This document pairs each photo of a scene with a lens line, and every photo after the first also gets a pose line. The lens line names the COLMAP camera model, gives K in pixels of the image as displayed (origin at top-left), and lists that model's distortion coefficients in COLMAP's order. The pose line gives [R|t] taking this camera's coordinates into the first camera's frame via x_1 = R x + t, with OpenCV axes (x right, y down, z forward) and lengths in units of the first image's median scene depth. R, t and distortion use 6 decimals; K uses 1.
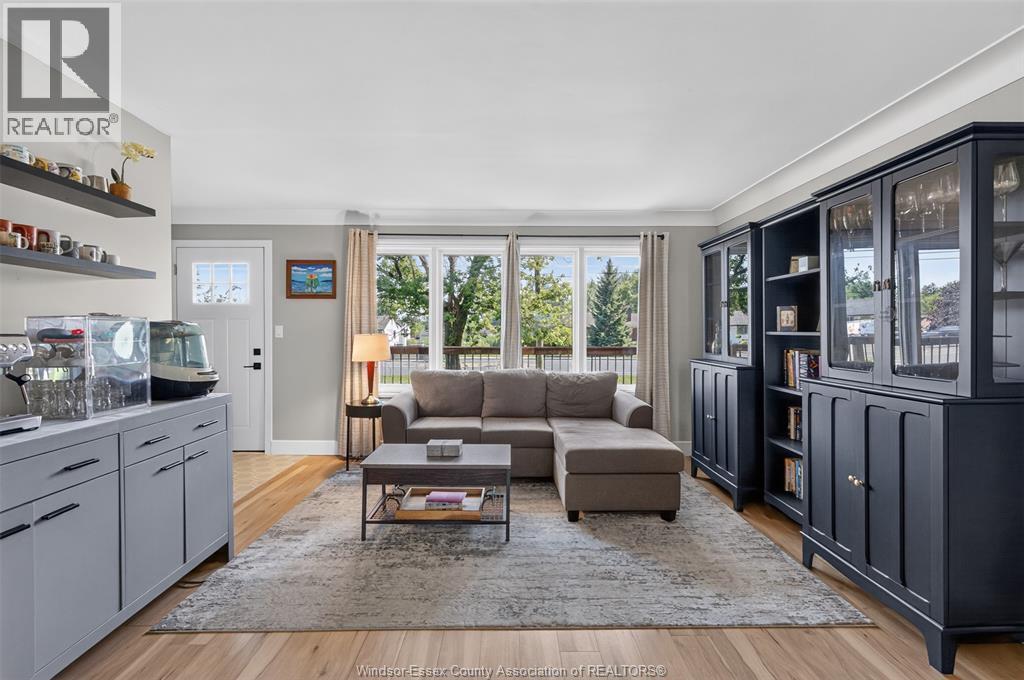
lens RADIAL K [[460.6, 0, 512.0], [0, 460.6, 340.0], [0, 0, 1]] dist [-0.003286, -0.000403]
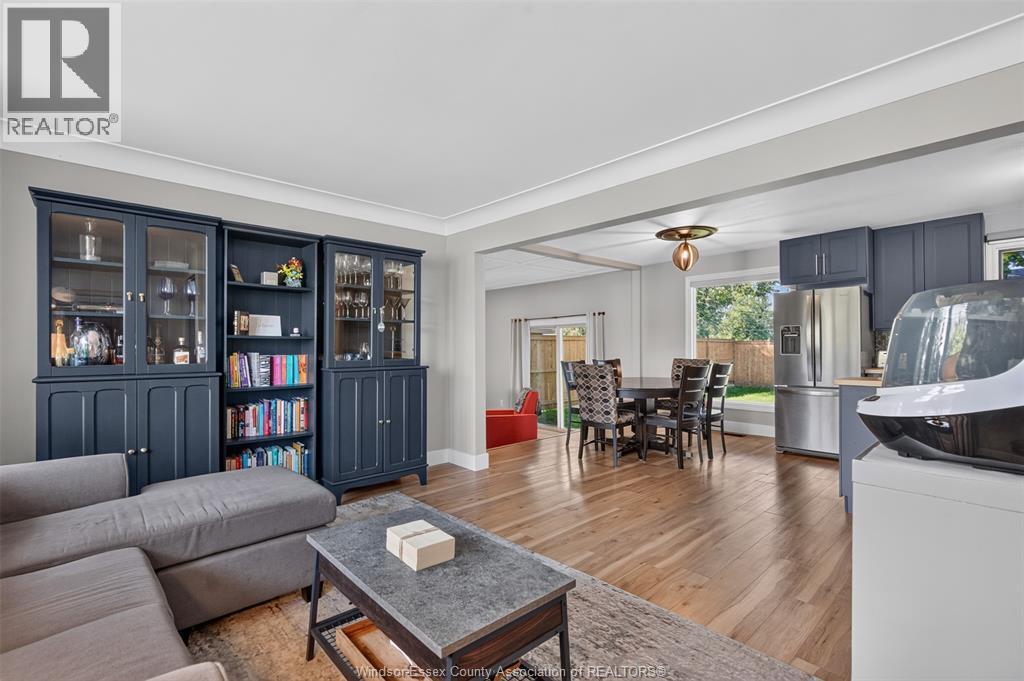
lens RADIAL K [[460.6, 0, 512.0], [0, 460.6, 340.5], [0, 0, 1]] dist [-0.003286, -0.000403]
pose [[-0.668164, 0.003649, 0.744006, -0.737139], [0.010983, 0.999927, 0.004960, -0.007409], [-0.743933, 0.011486, -0.668155, 1.516102]]
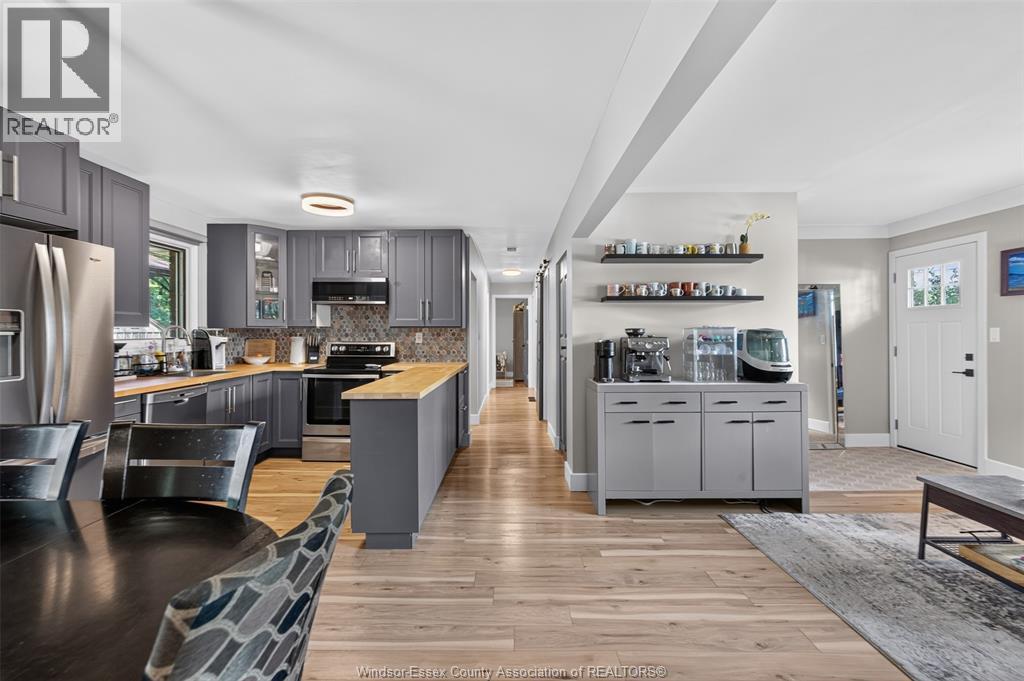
lens RADIAL K [[468.8, 0, 510.1], [0, 468.8, 332.2], [0, 0, 1]] dist [-0.002364, -0.000920]
pose [[-0.016295, -0.005453, -0.999852, 0.697600], [-0.015072, 0.999873, -0.005207, -0.009007], [0.999754, 0.014985, -0.016375, 0.187499]]
